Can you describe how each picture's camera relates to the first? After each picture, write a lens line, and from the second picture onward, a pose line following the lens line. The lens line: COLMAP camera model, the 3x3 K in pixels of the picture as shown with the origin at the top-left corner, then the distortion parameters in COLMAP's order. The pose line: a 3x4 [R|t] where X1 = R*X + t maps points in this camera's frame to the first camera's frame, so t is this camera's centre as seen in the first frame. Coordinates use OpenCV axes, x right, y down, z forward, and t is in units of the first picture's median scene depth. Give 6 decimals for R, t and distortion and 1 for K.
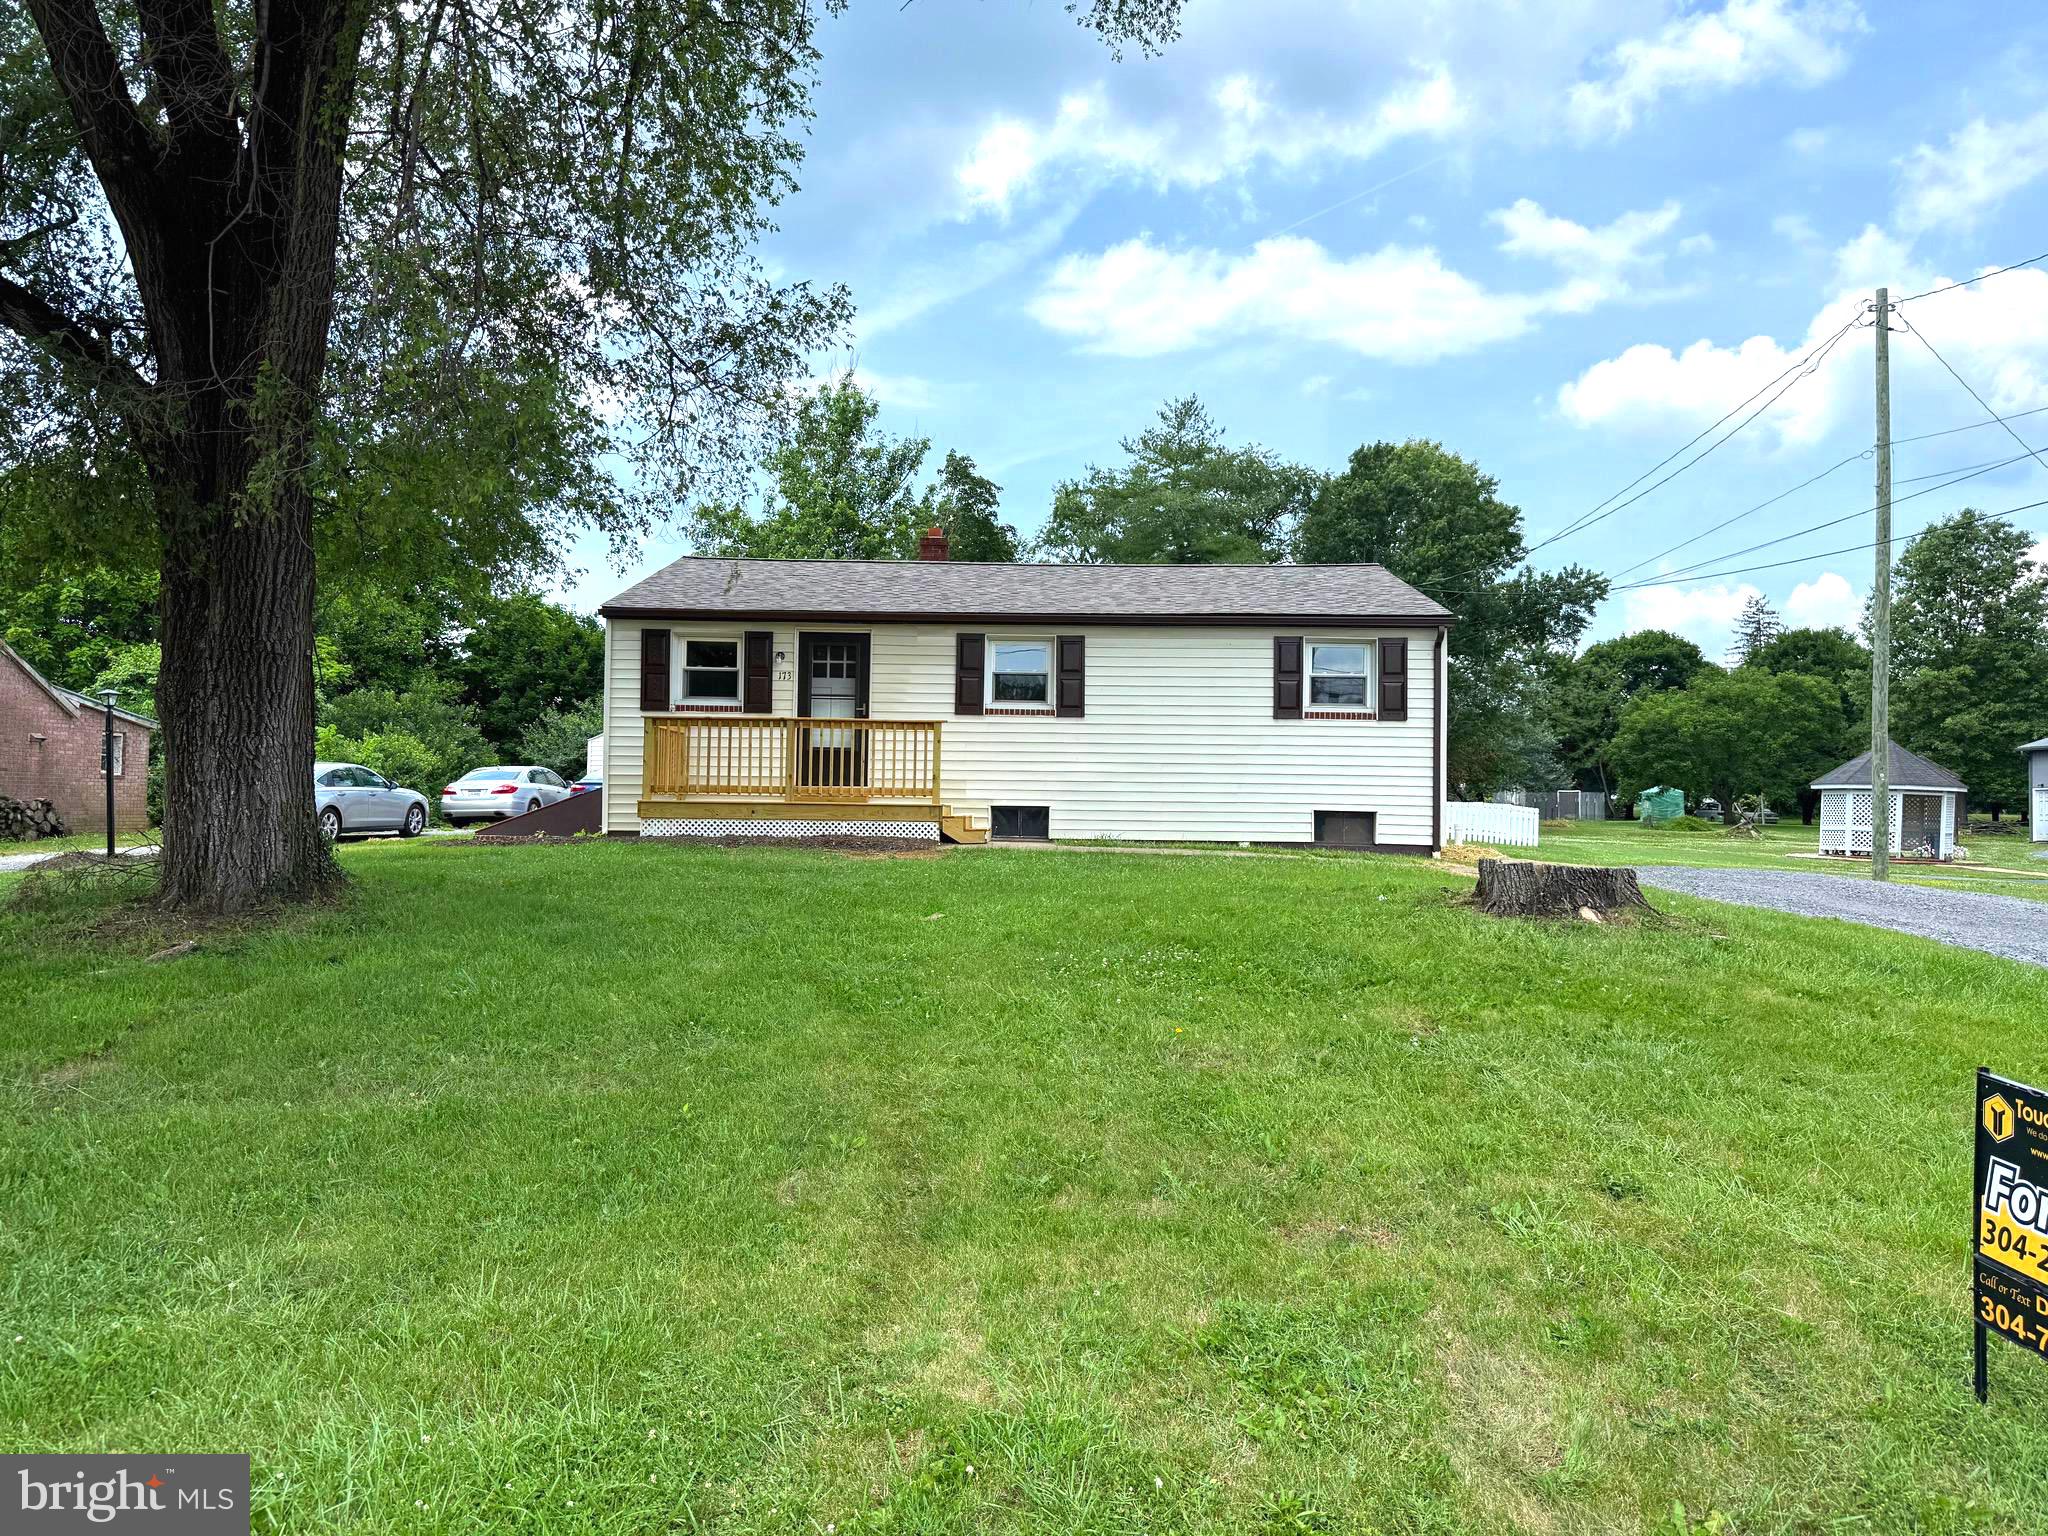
lens RADIAL K [[1457.2, 0, 1024.0], [0, 1457.2, 768.0], [0, 0, 1]] dist [0.038895, -0.000771]
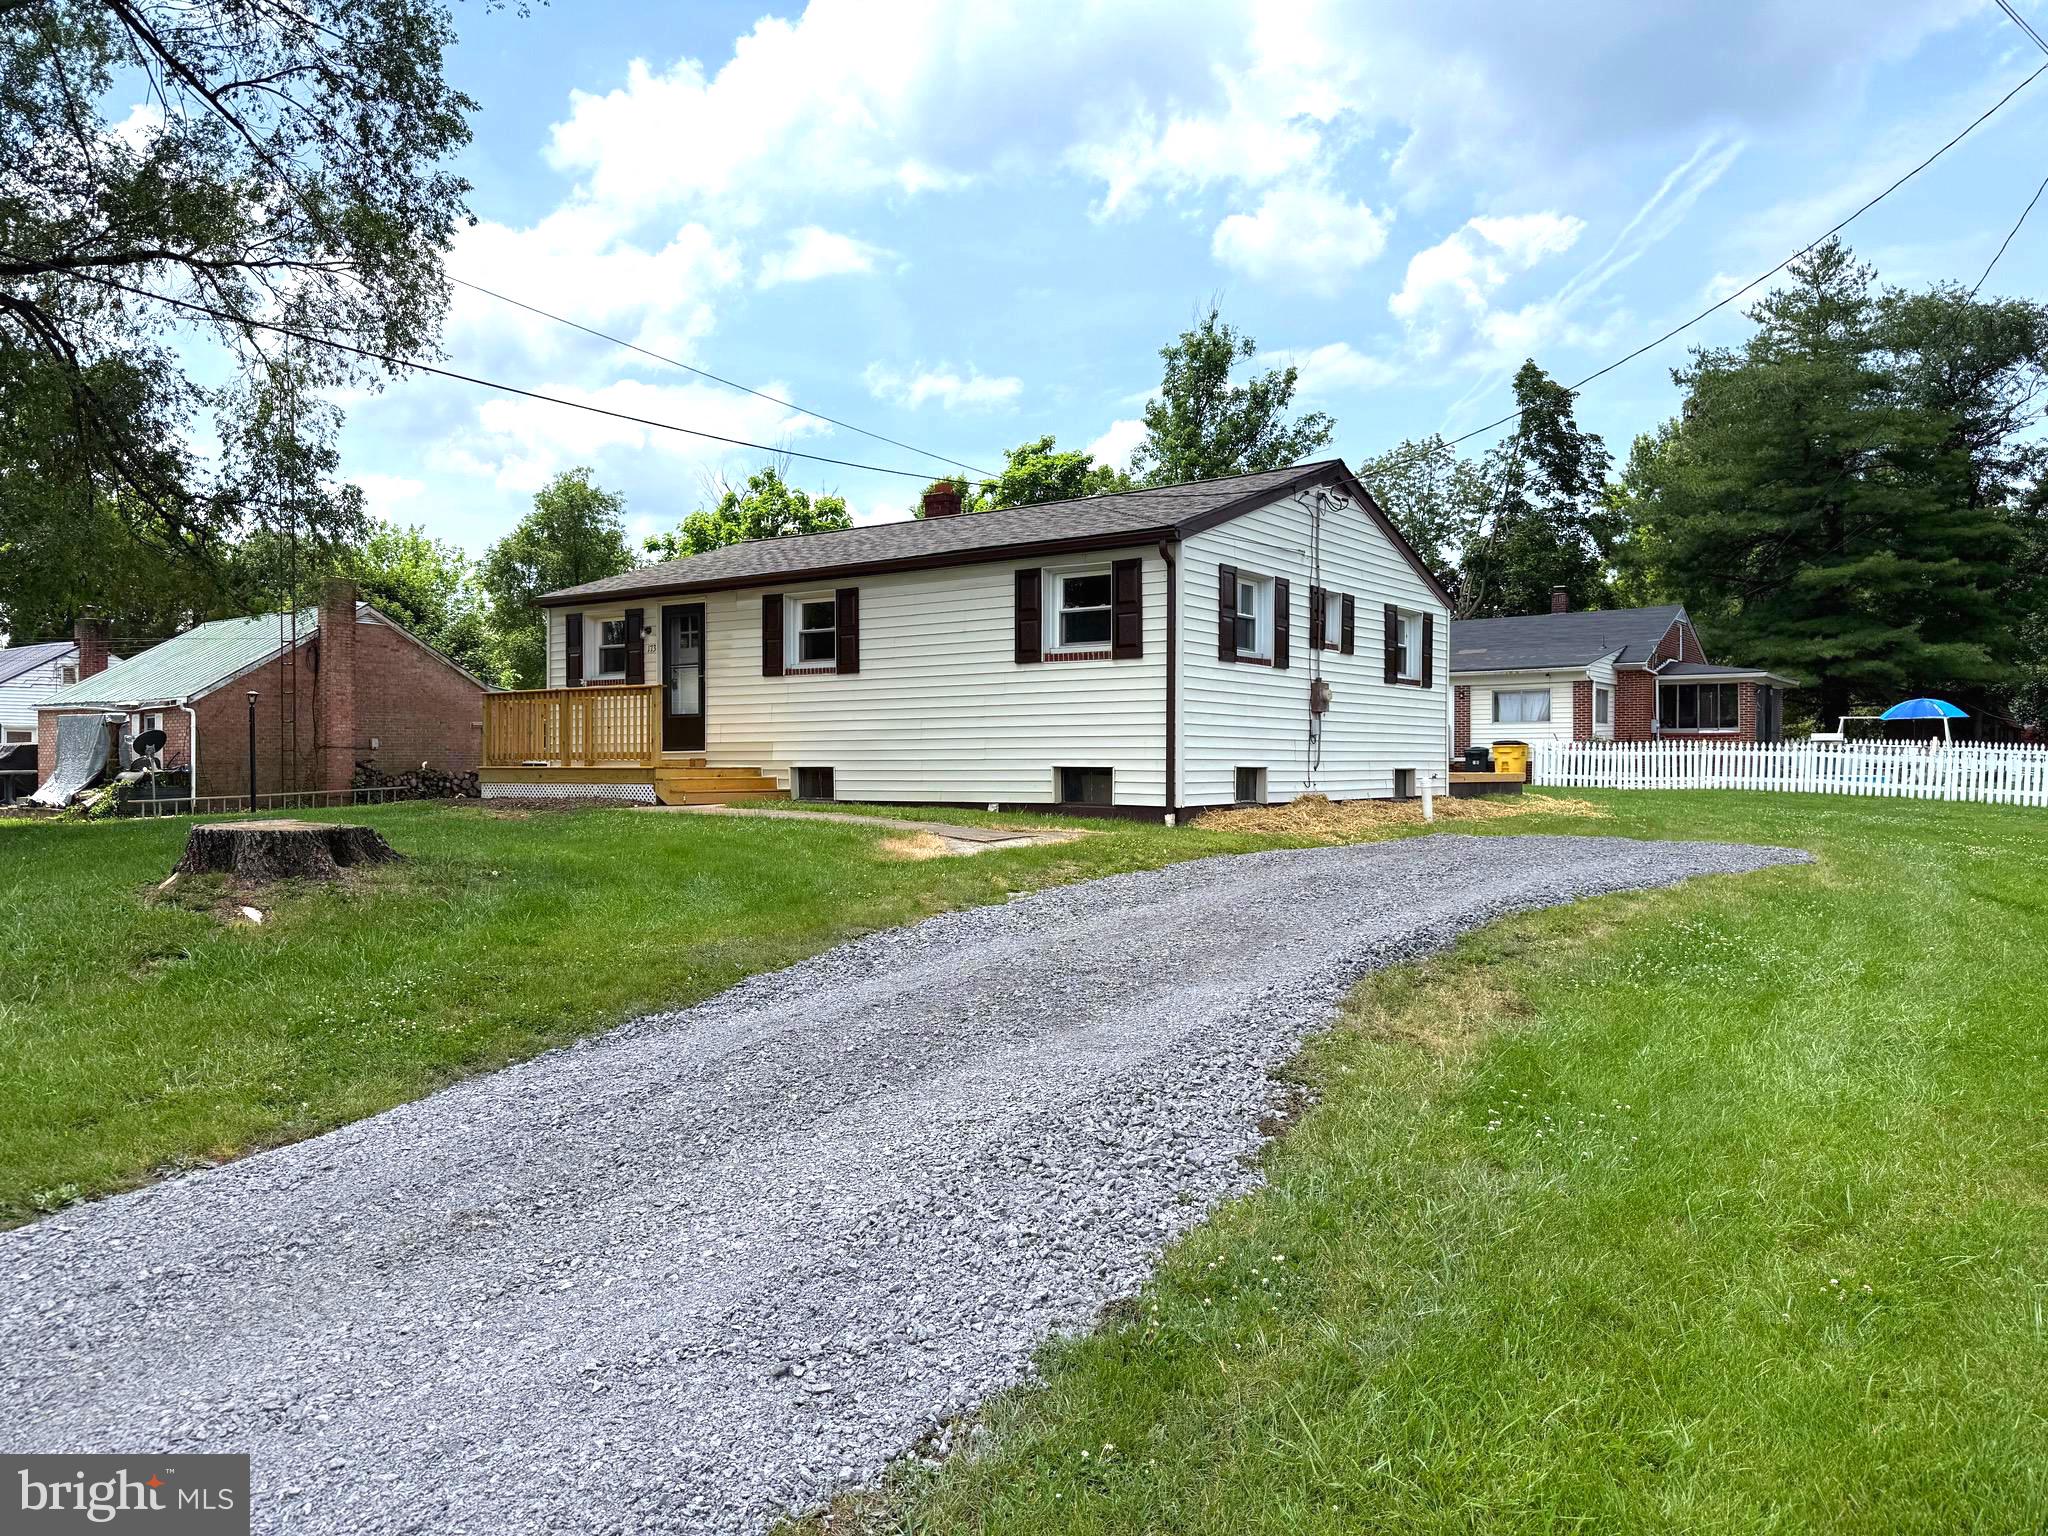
lens RADIAL K [[1503.1, 0, 1024.0], [0, 1503.1, 768.0], [0, 0, 1]] dist [0.004664, 0.000293]
pose [[0.808370, -0.013204, -0.588527, 0.707918], [0.026428, 0.999554, 0.013874, 0.016544], [0.588082, -0.026769, 0.808358, 0.264780]]
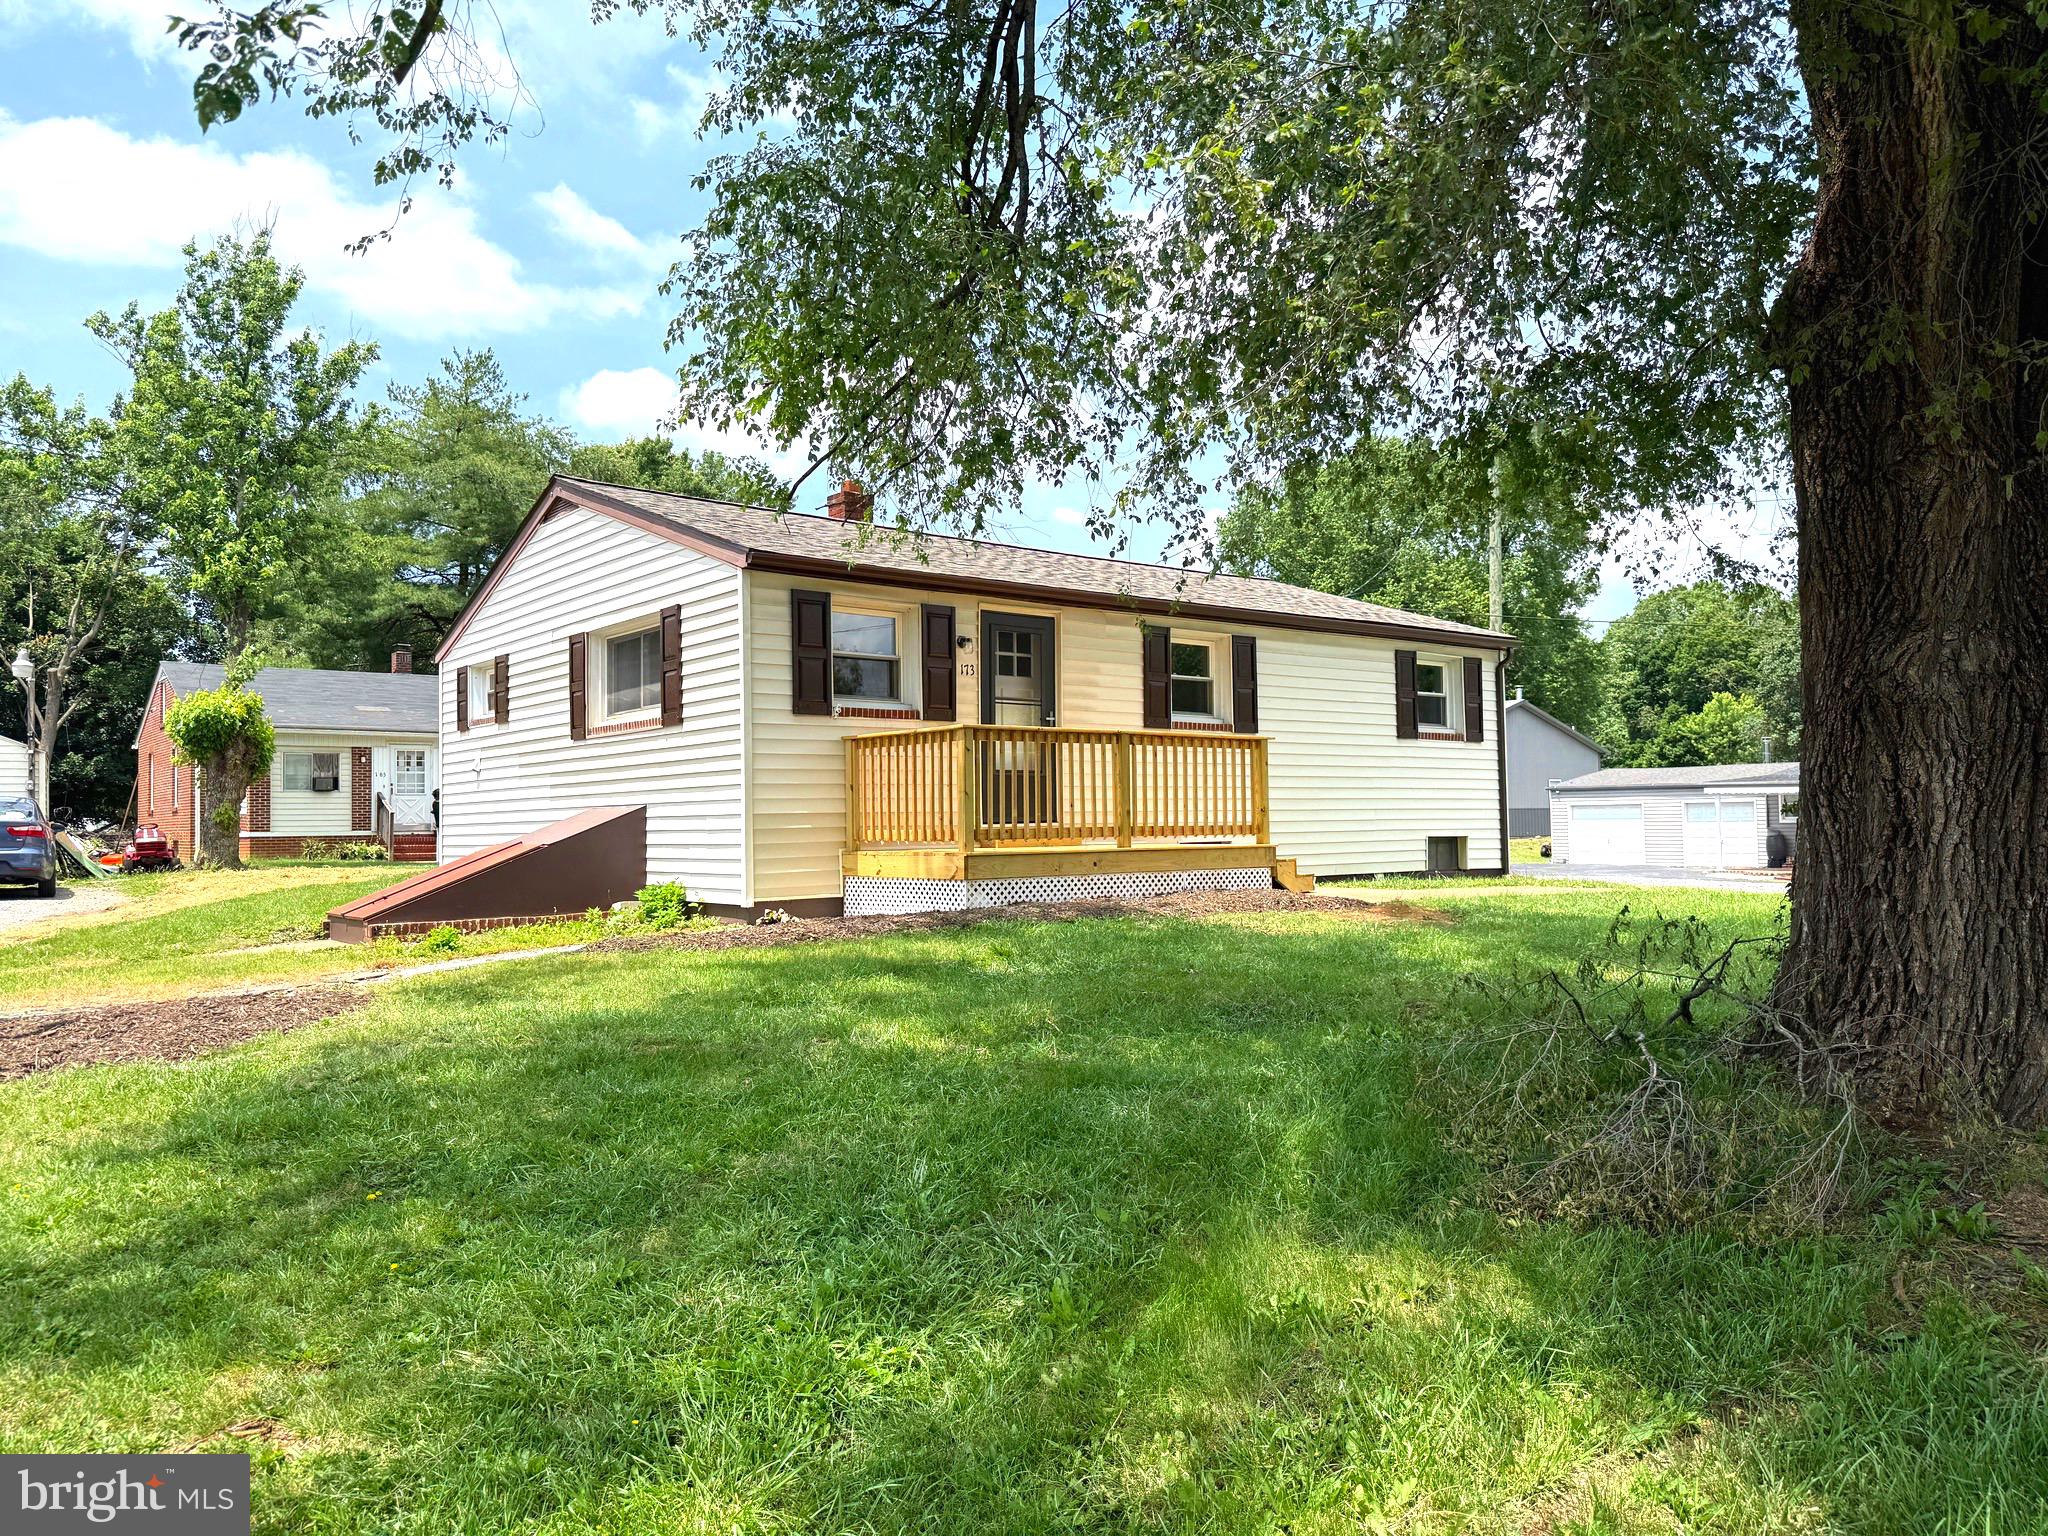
lens RADIAL K [[1457.2, 0, 1024.0], [0, 1457.2, 768.0], [0, 0, 1]] dist [0.038895, -0.000771]
pose [[0.793745, 0.003470, 0.608240, -0.586194], [-0.006551, 0.999975, 0.002843, -0.016318], [-0.608215, -0.006241, 0.793748, 0.403666]]
